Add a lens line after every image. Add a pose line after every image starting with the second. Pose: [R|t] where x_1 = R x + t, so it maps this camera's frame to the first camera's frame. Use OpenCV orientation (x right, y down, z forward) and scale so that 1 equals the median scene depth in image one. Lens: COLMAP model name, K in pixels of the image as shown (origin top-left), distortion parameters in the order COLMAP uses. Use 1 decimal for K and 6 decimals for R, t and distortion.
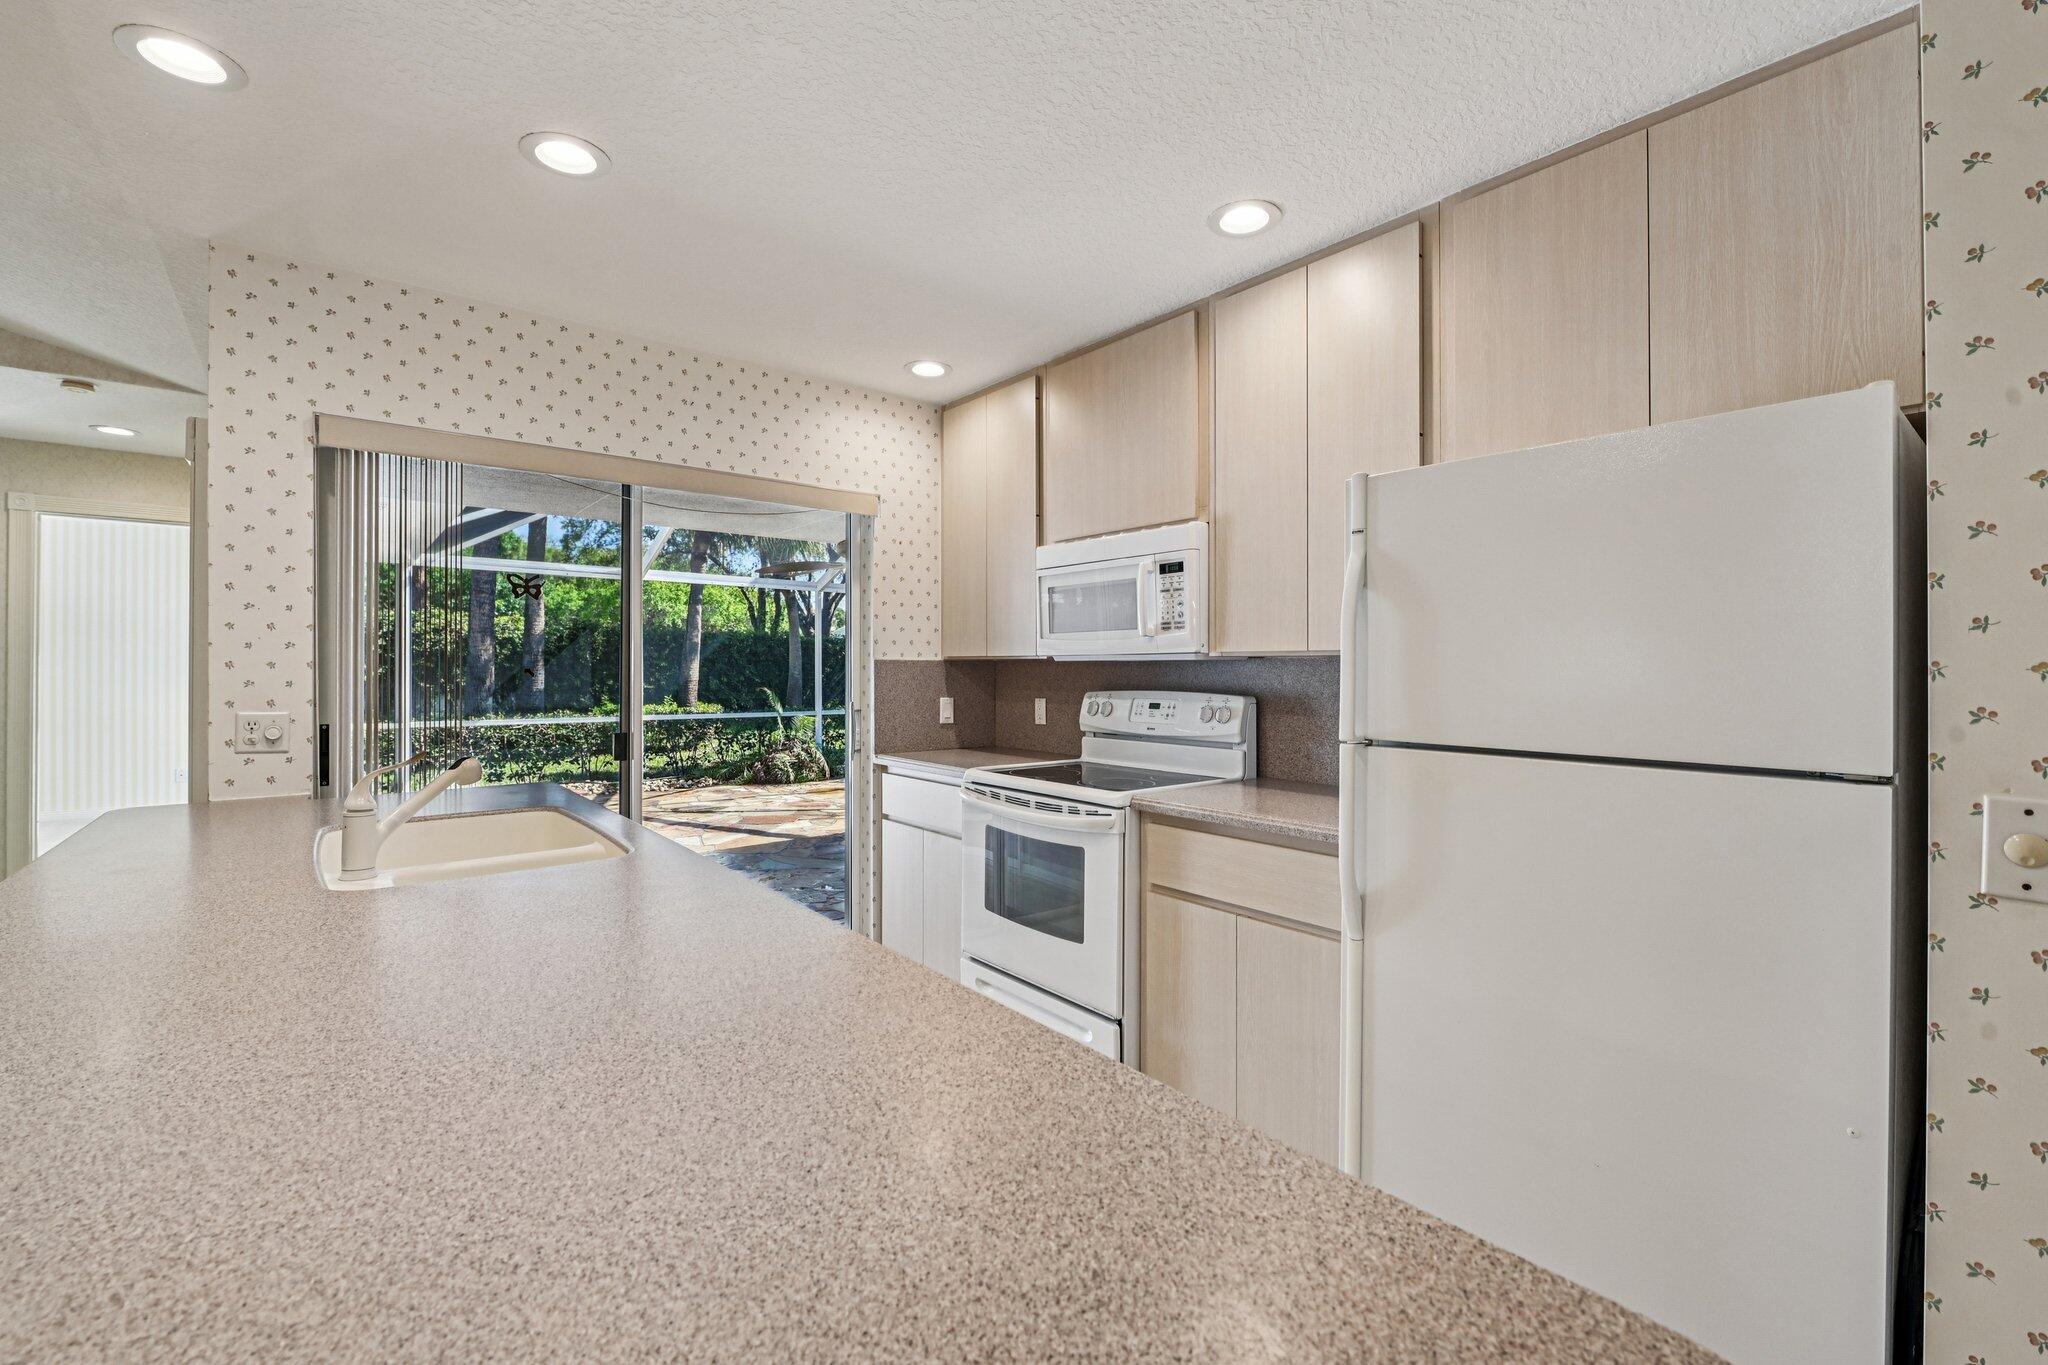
lens RADIAL K [[859.7, 0, 1040.3], [0, 859.7, 666.8], [0, 0, 1]] dist [-0.008877, -0.001605]
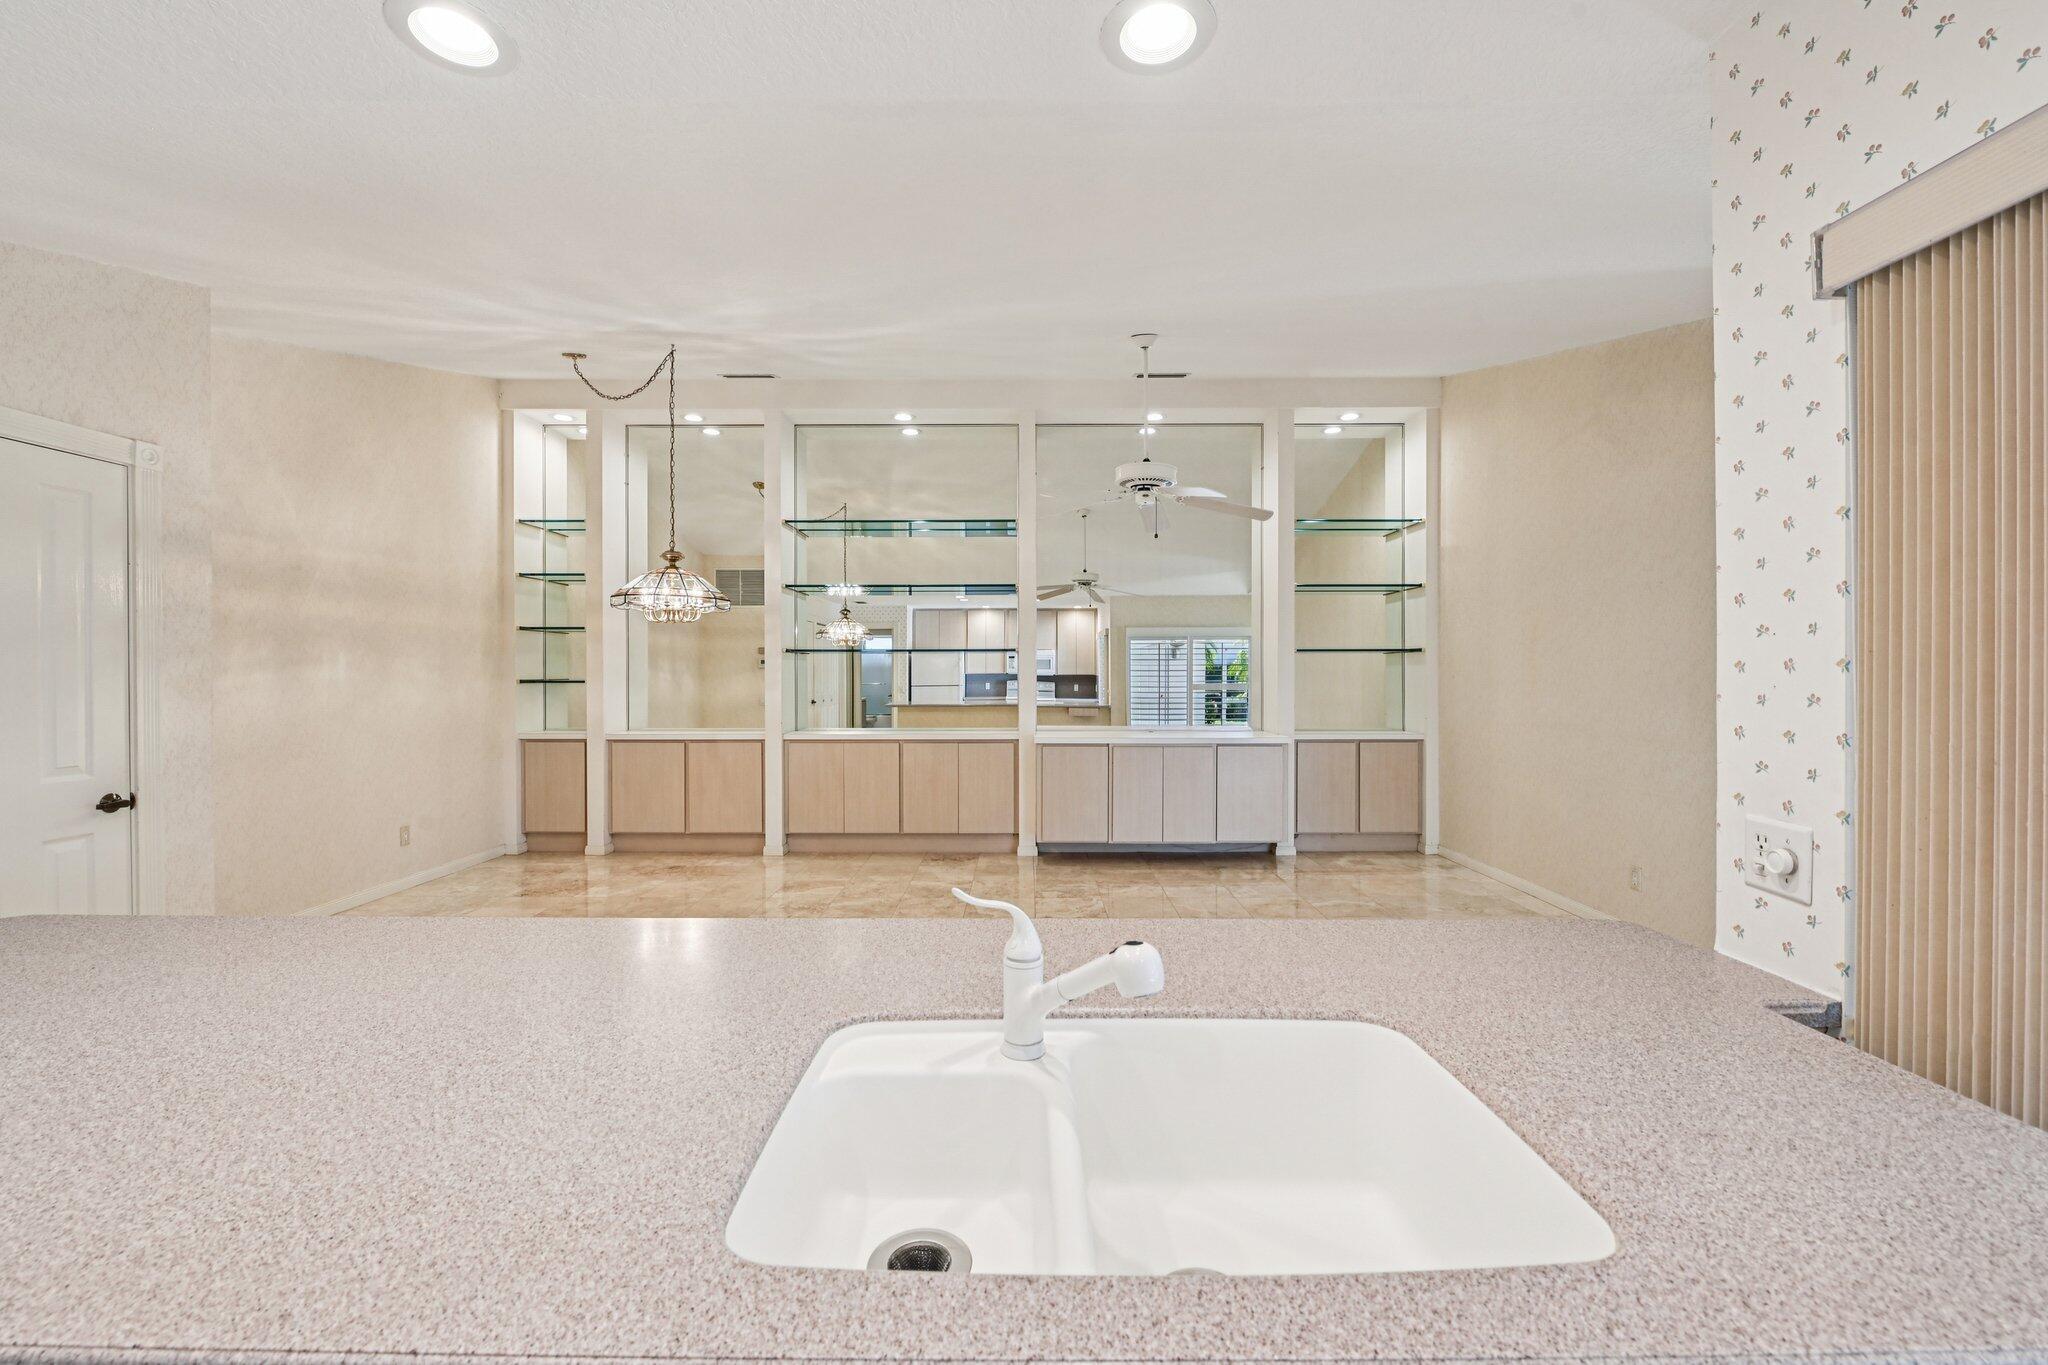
lens RADIAL K [[811.0, 0, 1020.3], [0, 811.0, 687.9], [0, 0, 1]] dist [-0.007879, -0.000917]
pose [[-0.641215, 0.011492, -0.767275, -0.151894], [-0.001191, 0.999872, 0.015972, -0.031173], [0.767360, 0.011155, -0.641119, 0.730706]]
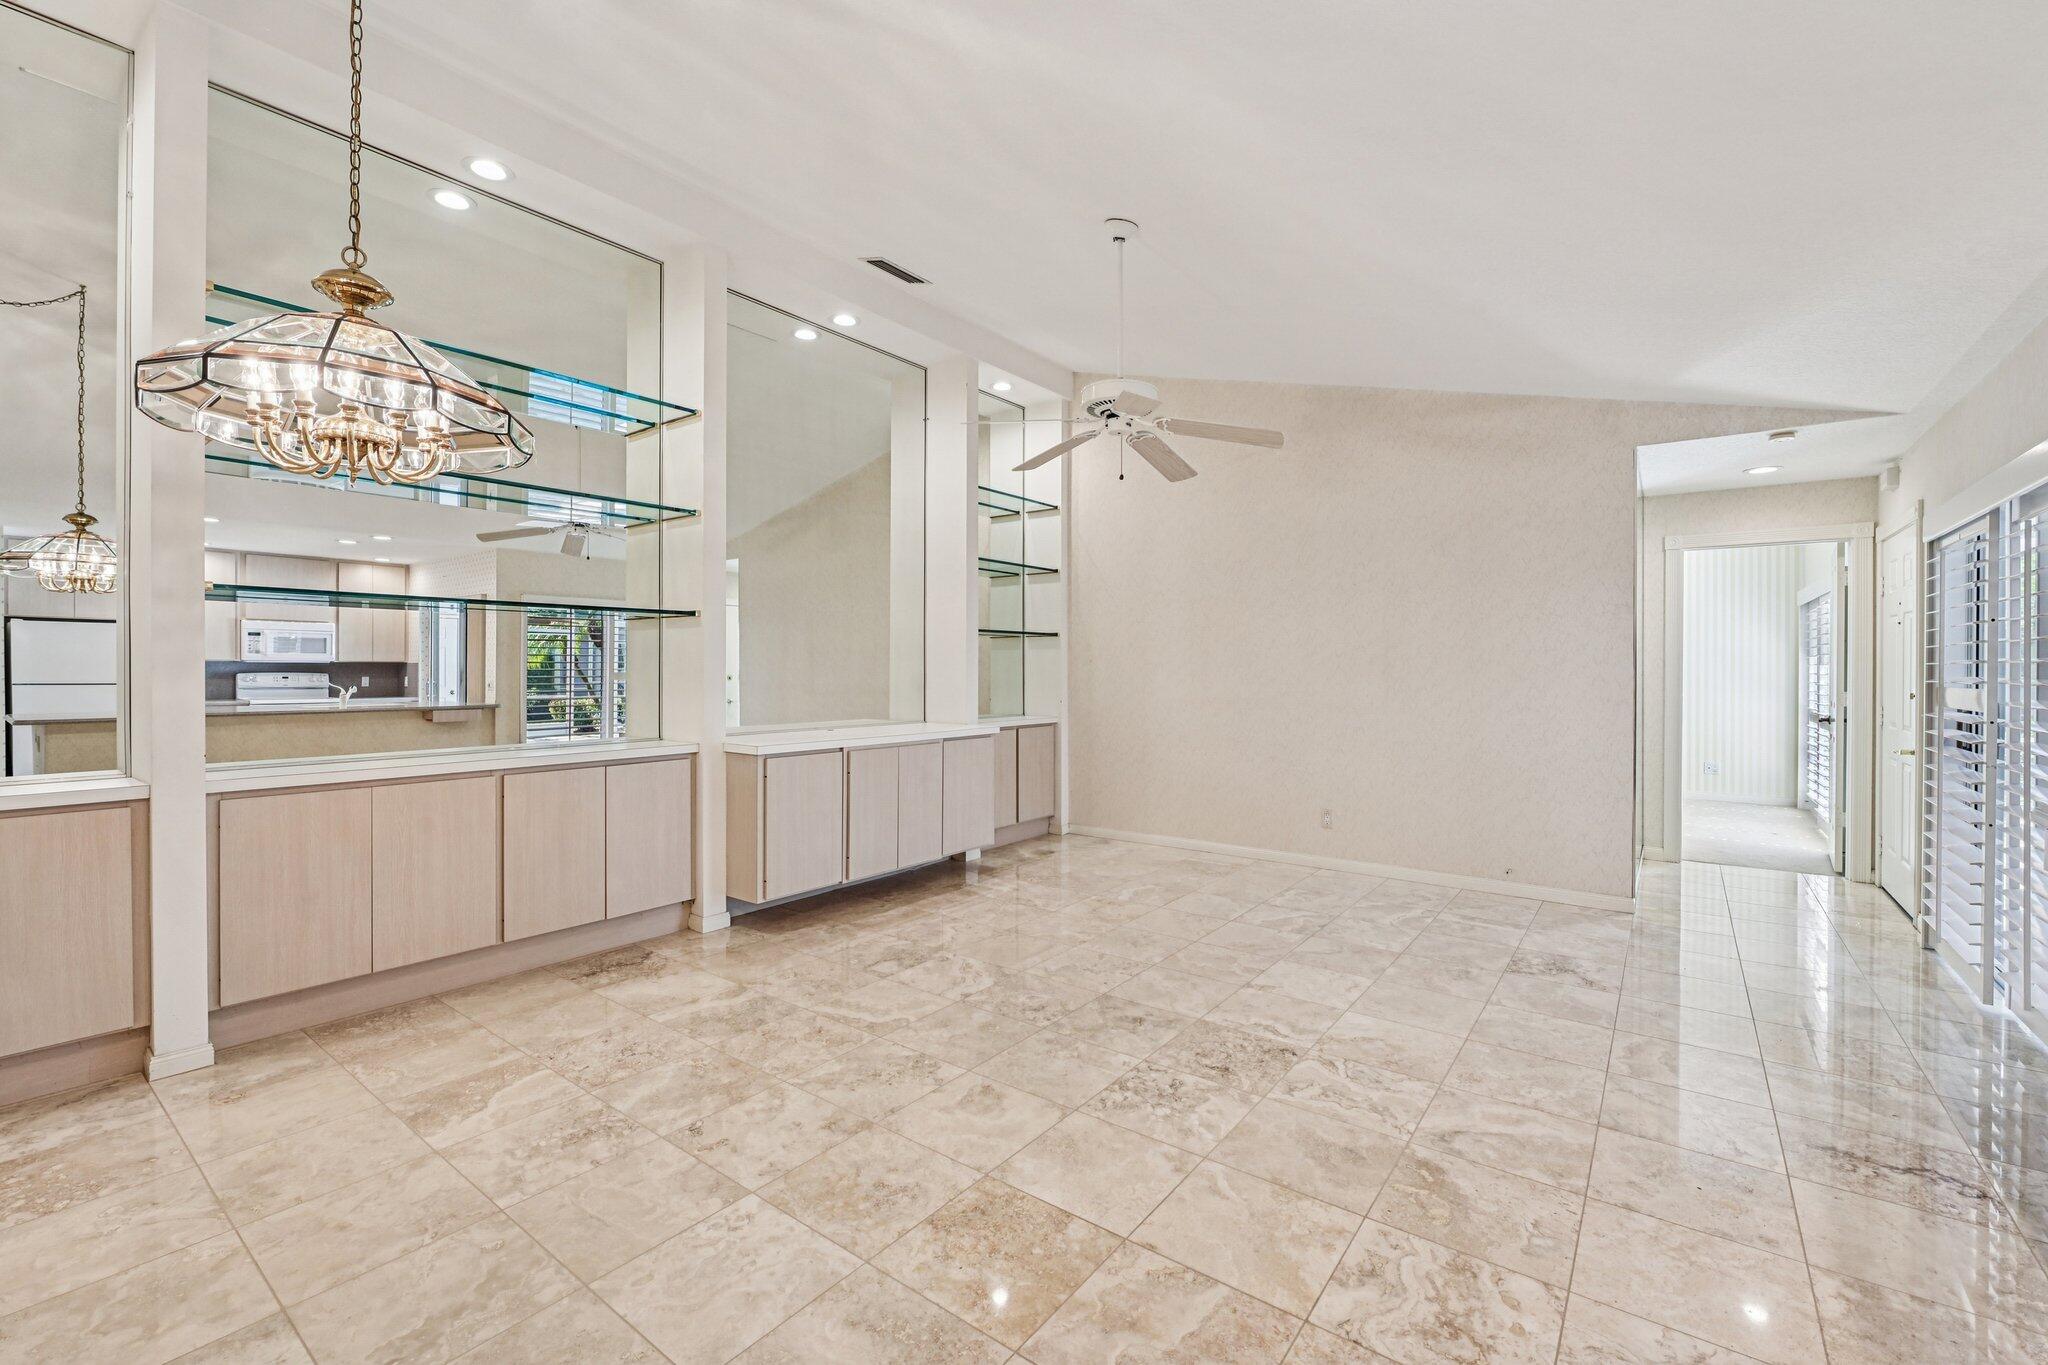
lens RADIAL K [[859.7, 0, 1015.4], [0, 859.7, 676.8], [0, 0, 1]] dist [-0.008877, -0.001605]
pose [[0.225368, 0.006168, -0.974254, -0.236401], [-0.000796, 0.999981, 0.006146, -0.000918], [0.974273, -0.000610, 0.225369, -0.353272]]
